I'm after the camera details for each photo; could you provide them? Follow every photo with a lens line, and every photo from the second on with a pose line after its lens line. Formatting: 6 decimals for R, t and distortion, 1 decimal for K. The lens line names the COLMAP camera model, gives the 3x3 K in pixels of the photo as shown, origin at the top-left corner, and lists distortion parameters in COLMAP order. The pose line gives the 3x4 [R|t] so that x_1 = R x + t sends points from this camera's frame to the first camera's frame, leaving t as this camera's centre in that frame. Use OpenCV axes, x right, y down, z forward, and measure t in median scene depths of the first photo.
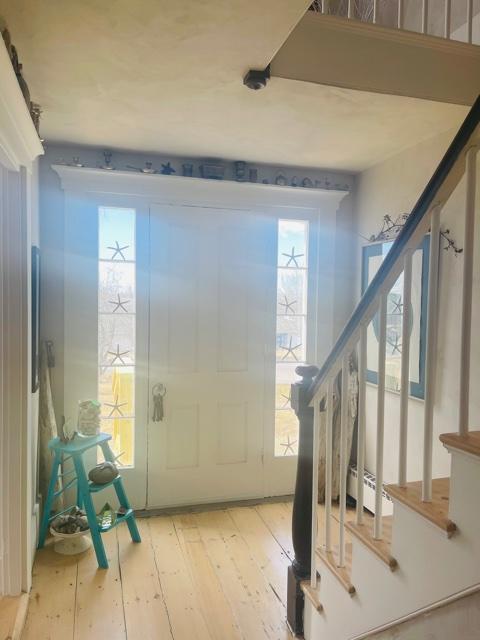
lens RADIAL K [[481.6, 0, 240.8], [0, 481.6, 330.9], [0, 0, 1]] dist [0.068712, -0.098702]
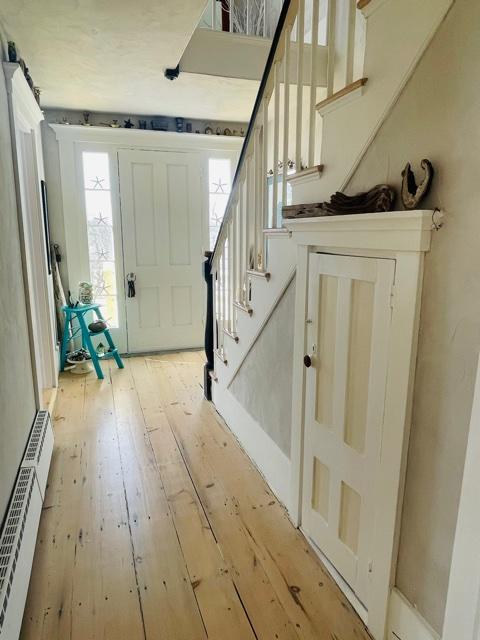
lens RADIAL K [[420.4, 0, 240.0], [0, 420.4, 320.0], [0, 0, 1]] dist [-0.005756, -0.003679]
pose [[0.999038, -0.022701, 0.037520, 0.133525], [0.016667, 0.987937, 0.153954, 0.064459], [-0.040562, -0.153180, 0.987365, -0.378701]]
